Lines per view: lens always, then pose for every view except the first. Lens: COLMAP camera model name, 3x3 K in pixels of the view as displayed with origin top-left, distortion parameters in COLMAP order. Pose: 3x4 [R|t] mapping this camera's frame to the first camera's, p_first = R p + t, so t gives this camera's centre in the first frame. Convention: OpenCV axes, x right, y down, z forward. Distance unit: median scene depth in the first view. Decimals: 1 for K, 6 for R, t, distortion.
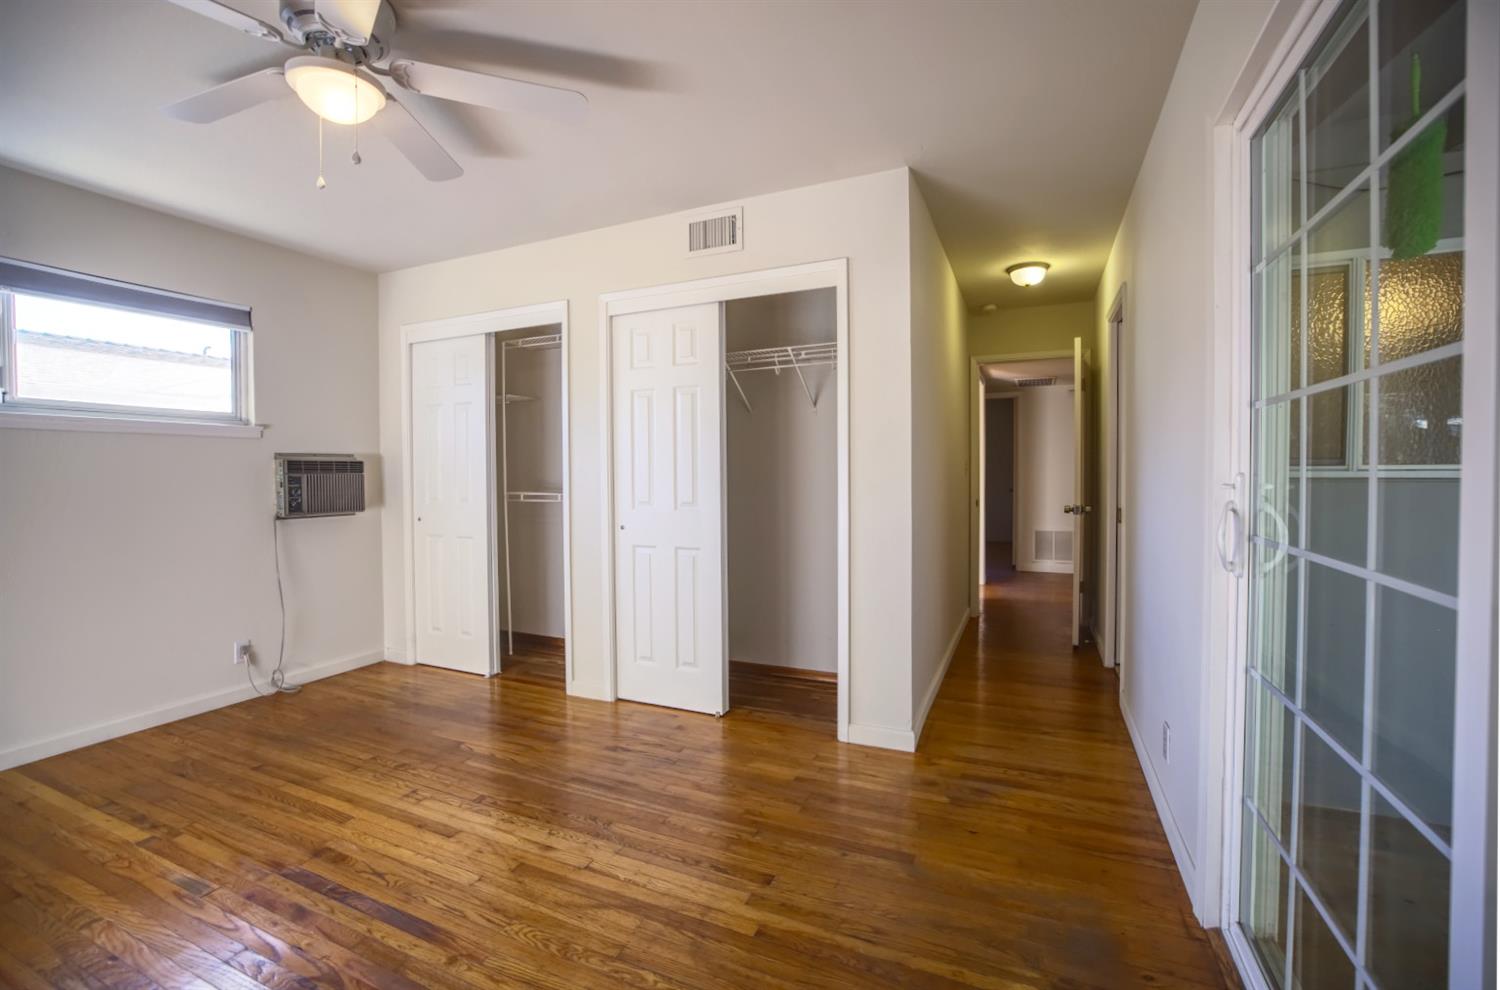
lens RADIAL K [[648.6, 0, 753.3], [0, 648.6, 498.4], [0, 0, 1]] dist [-0.044347, 0.013414]
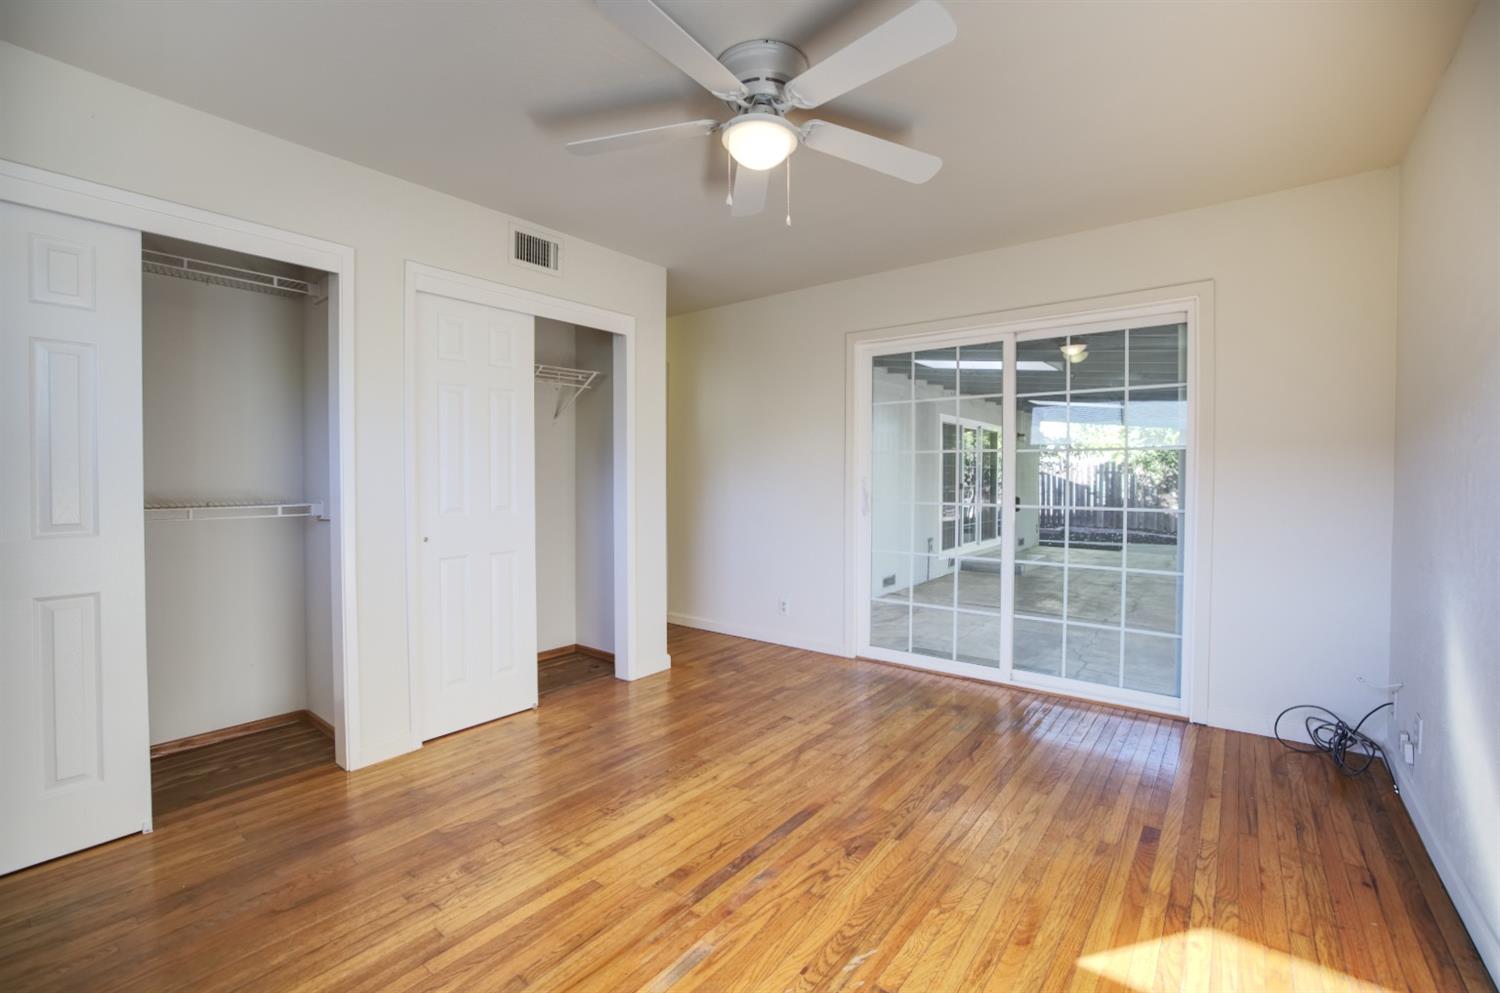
lens RADIAL K [[648.6, 0, 749.3], [0, 648.6, 487.3], [0, 0, 1]] dist [-0.044347, 0.013414]
pose [[0.231237, -0.012278, 0.972820, -1.441060], [0.028893, 0.999566, 0.005747, -0.025864], [-0.972468, 0.026779, 0.231491, 0.593990]]
